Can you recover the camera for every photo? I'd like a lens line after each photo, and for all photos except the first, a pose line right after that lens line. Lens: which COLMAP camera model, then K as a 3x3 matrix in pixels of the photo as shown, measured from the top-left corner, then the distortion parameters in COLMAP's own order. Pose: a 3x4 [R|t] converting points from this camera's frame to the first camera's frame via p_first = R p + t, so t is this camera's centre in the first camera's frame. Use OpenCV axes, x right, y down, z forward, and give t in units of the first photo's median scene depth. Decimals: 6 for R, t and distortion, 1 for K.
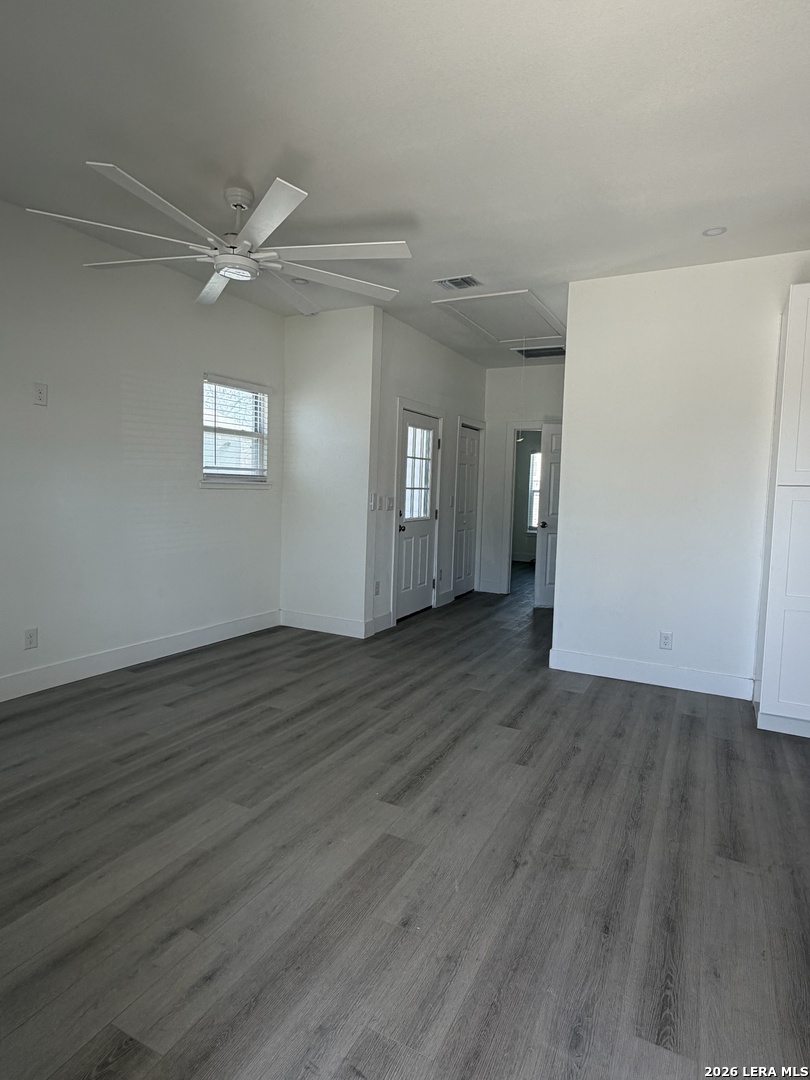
lens RADIAL K [[604.9, 0, 405.0], [0, 604.9, 540.0], [0, 0, 1]] dist [-0.000211, 0.000702]
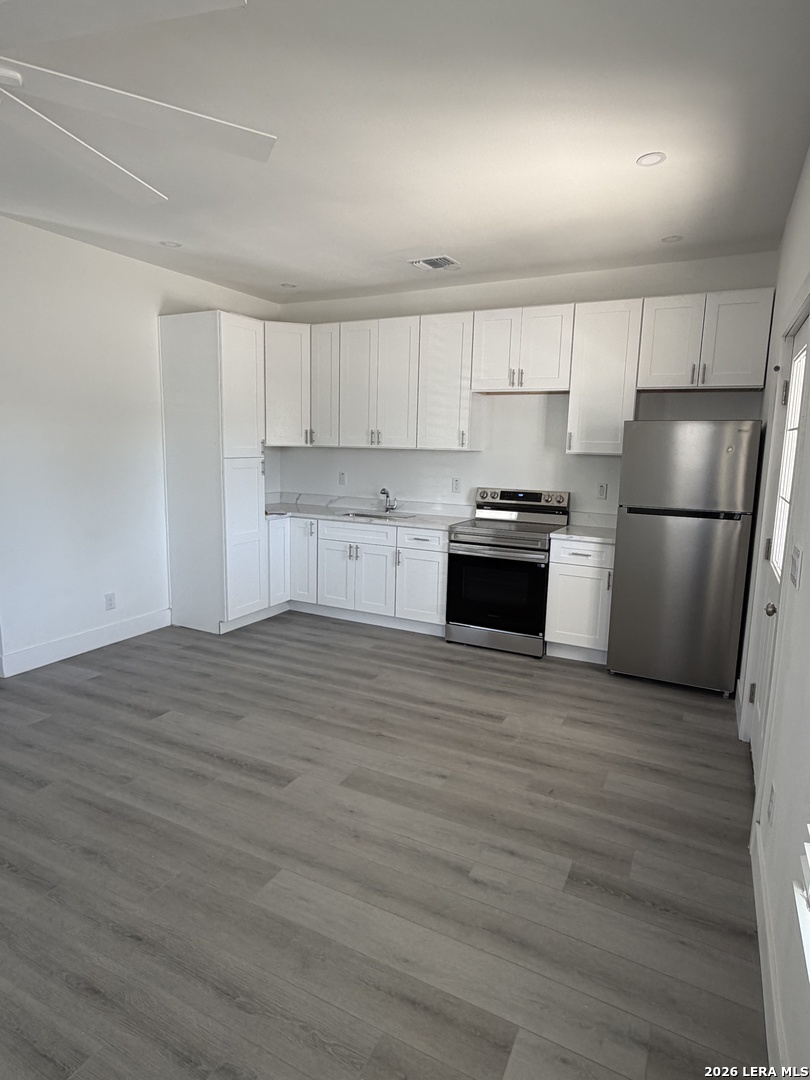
lens RADIAL K [[604.9, 0, 405.0], [0, 604.9, 540.0], [0, 0, 1]] dist [-0.000211, 0.000702]
pose [[0.000272, -0.185589, 0.982627, -0.898000], [0.068003, 0.980356, 0.185142, -0.155391], [-0.997685, 0.066772, 0.012887, 0.671651]]
